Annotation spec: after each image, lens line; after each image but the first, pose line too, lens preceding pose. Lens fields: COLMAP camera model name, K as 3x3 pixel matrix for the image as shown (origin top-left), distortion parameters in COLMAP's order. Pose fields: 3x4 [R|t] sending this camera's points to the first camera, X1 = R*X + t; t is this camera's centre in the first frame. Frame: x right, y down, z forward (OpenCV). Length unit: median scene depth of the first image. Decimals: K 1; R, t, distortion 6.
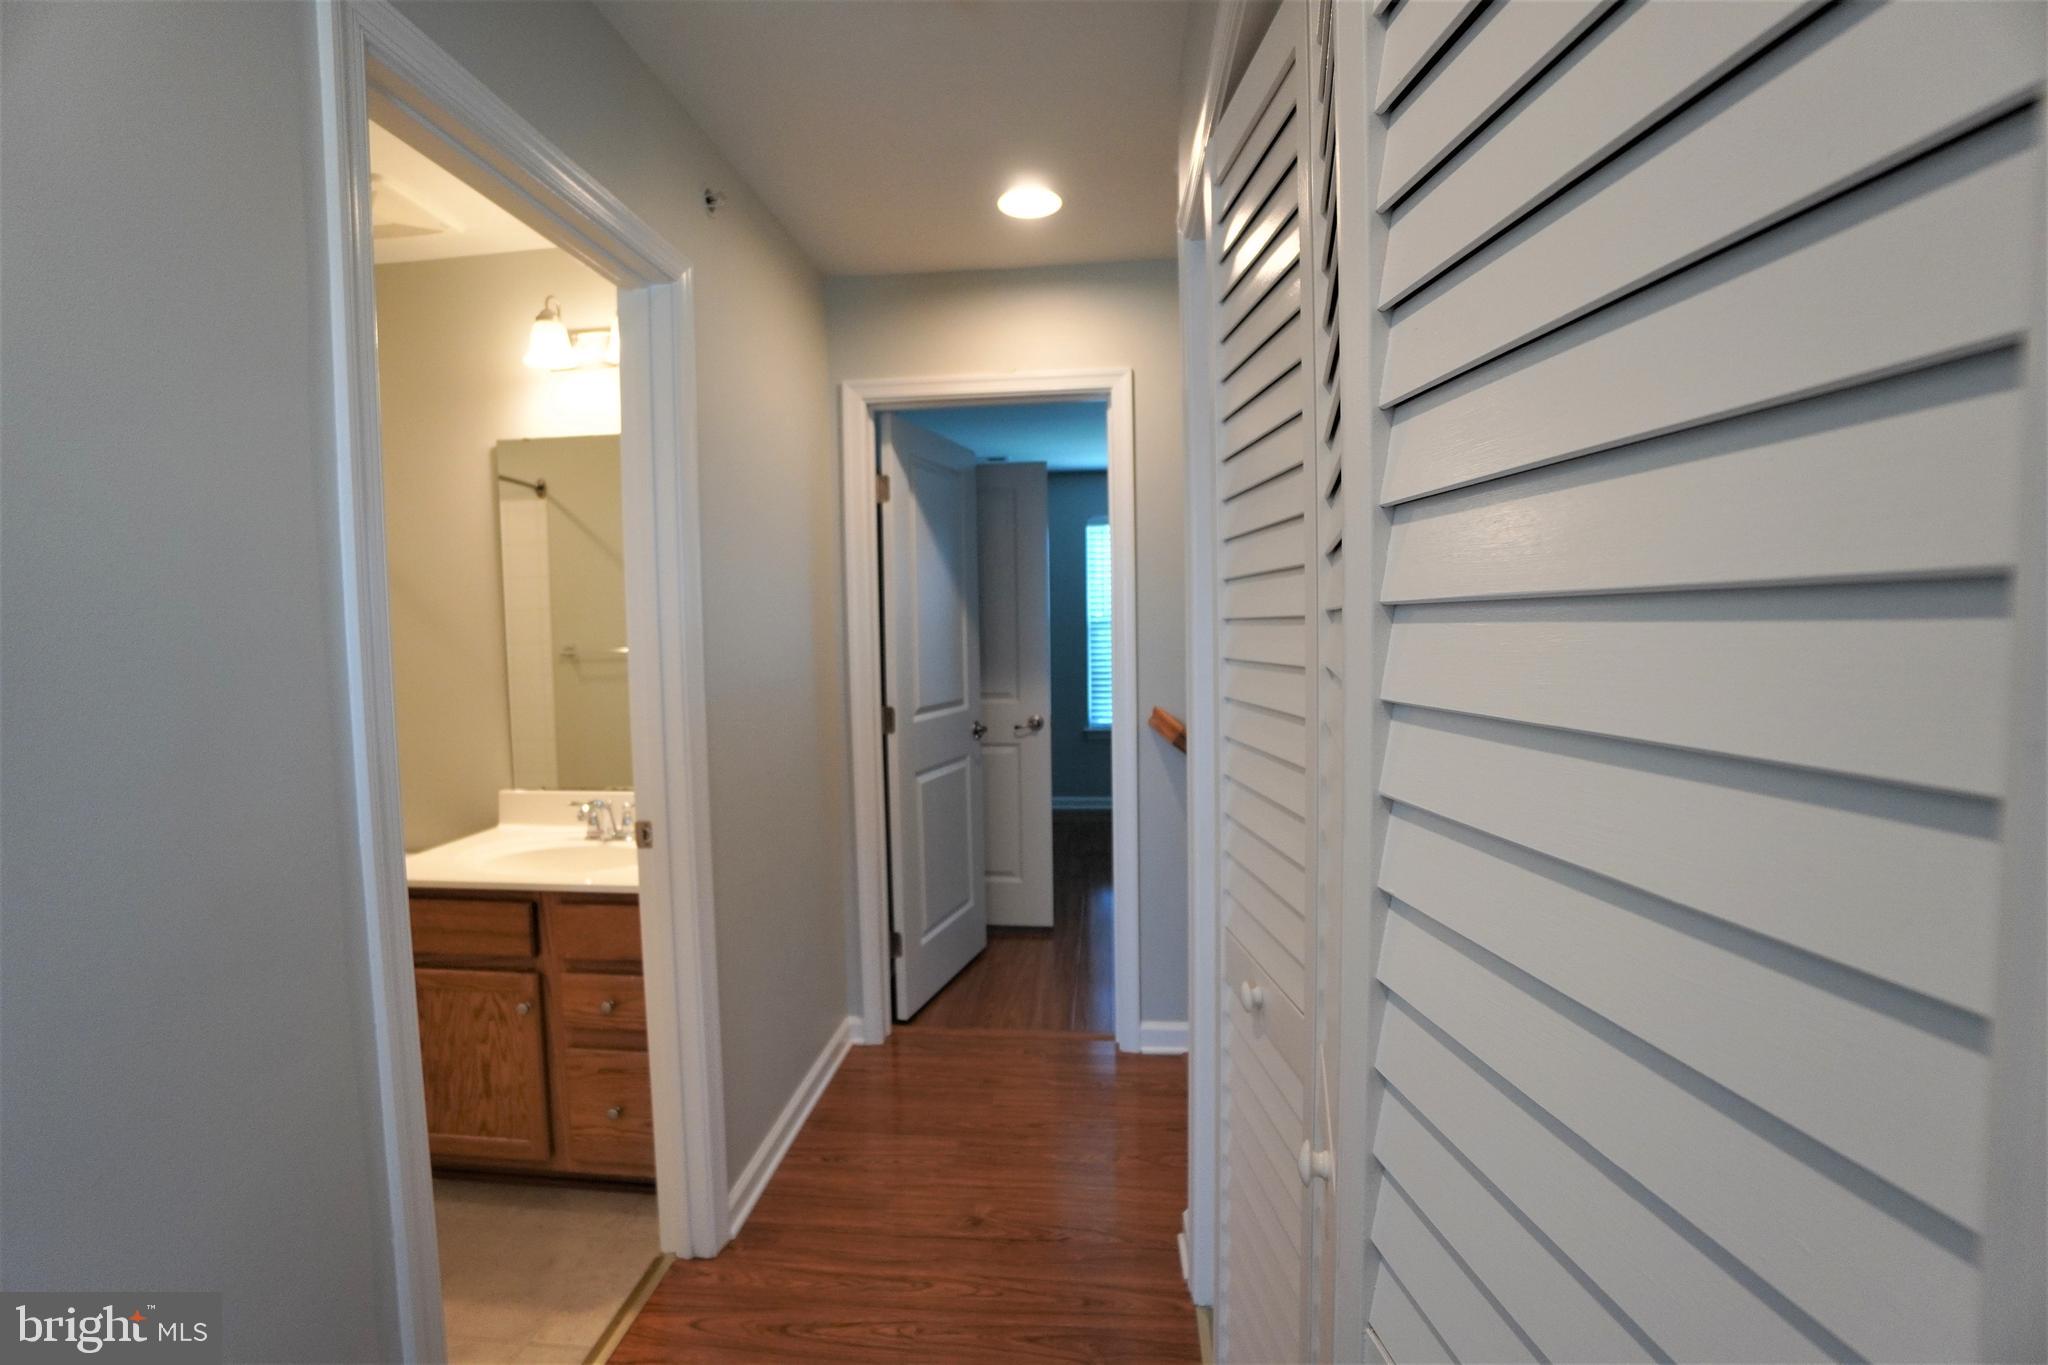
lens RADIAL K [[904.2, 0, 1012.5], [0, 904.2, 676.1], [0, 0, 1]] dist [-0.059593, 0.023588]
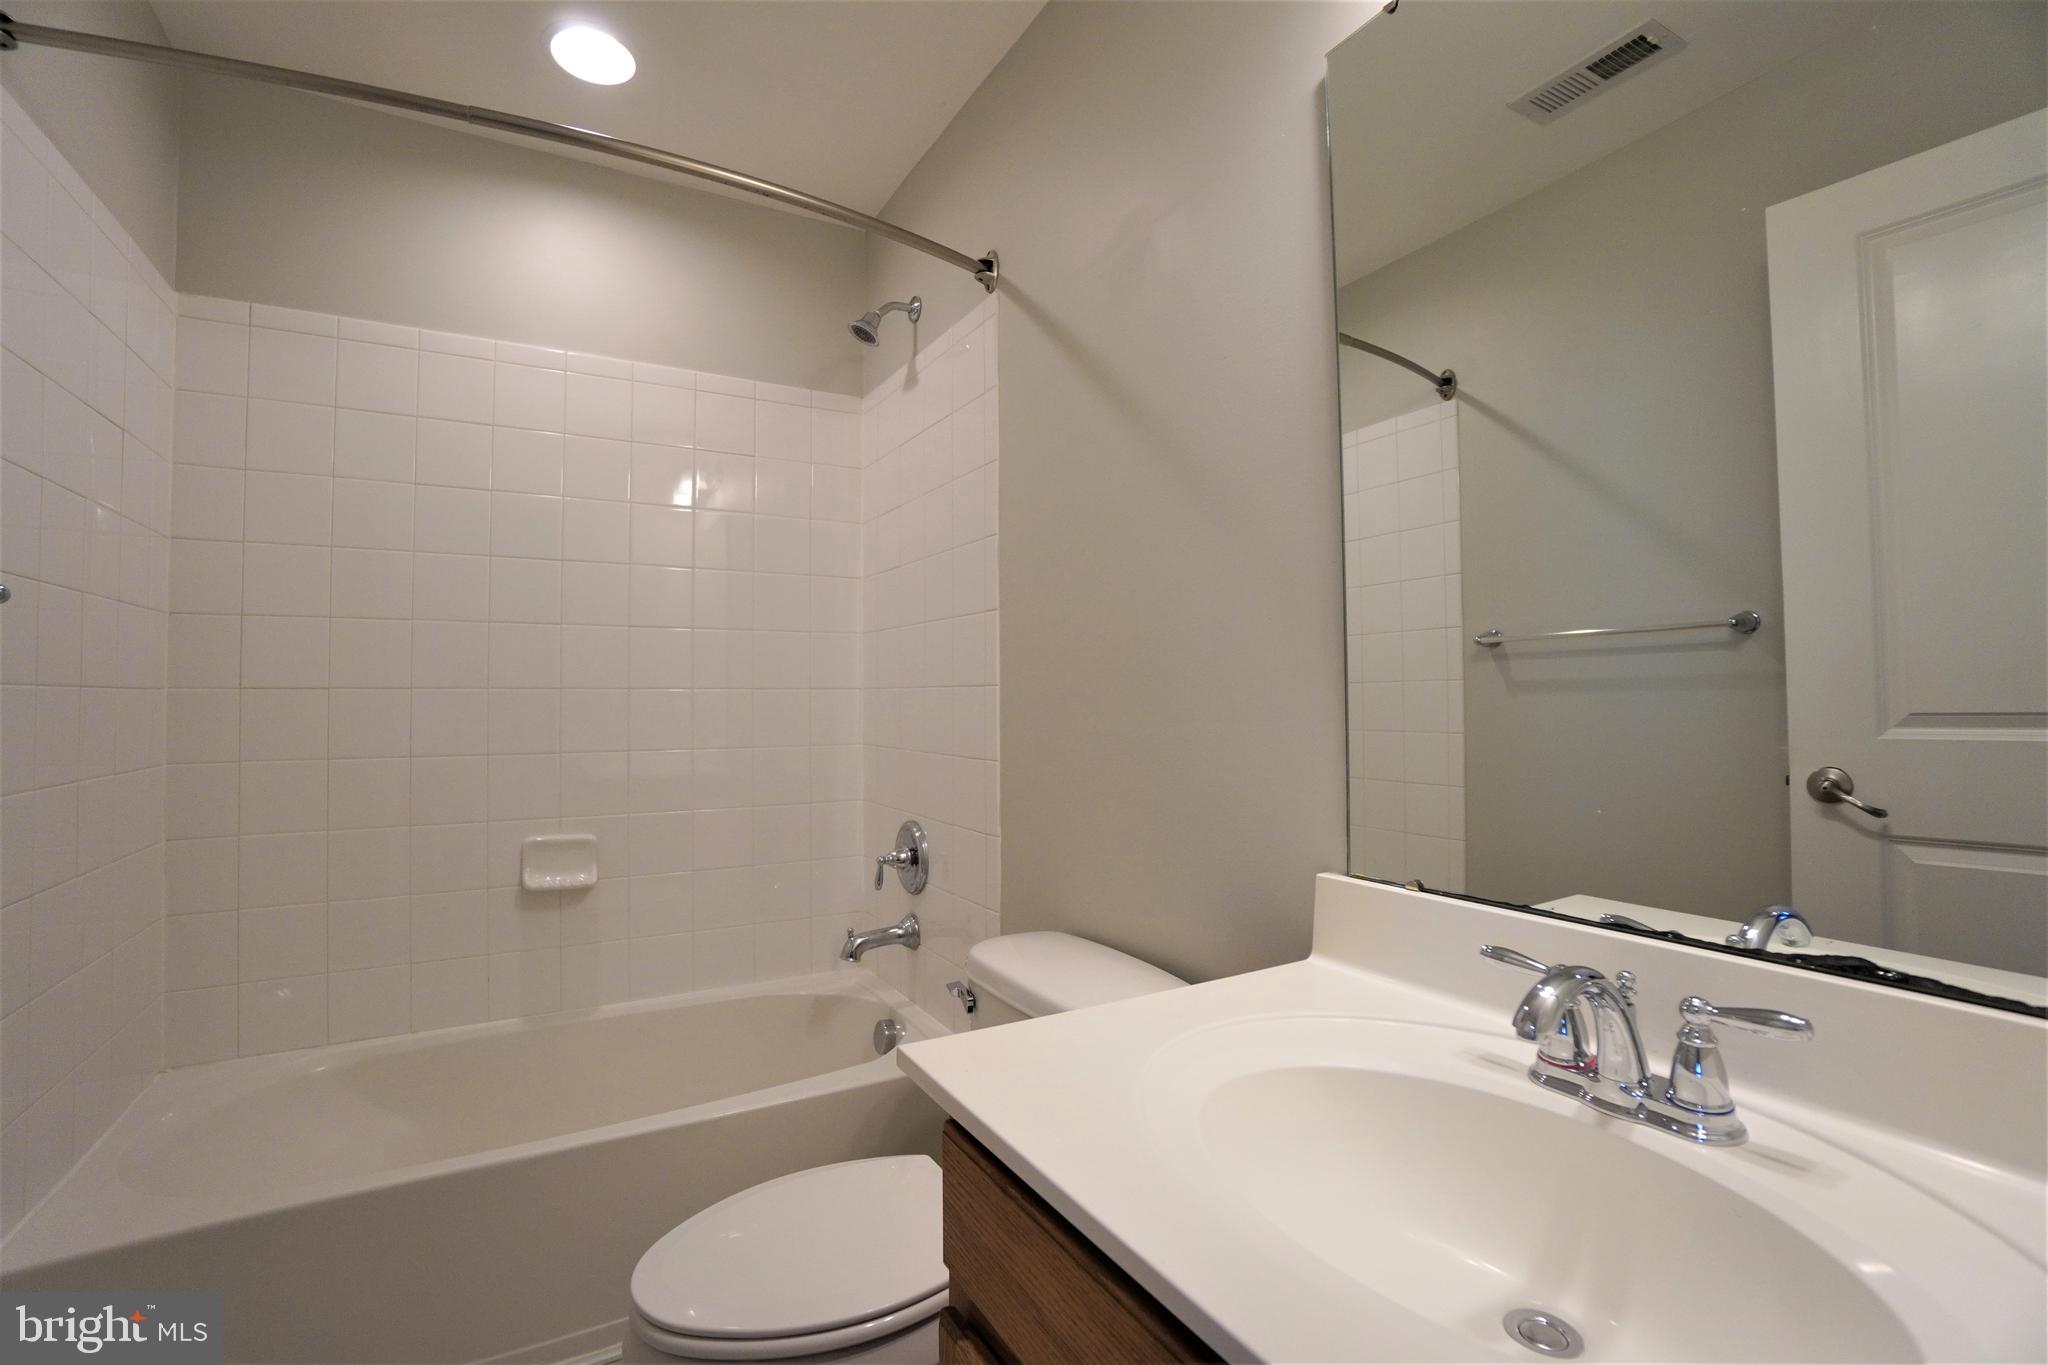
lens RADIAL K [[904.2, 0, 1012.5], [0, 904.2, 676.1], [0, 0, 1]] dist [-0.059593, 0.023588]
pose [[0.582152, -0.005055, -0.813064, -0.318452], [-0.046290, 0.998153, -0.039349, 0.060430], [0.811761, 0.060544, 0.580843, 0.633779]]
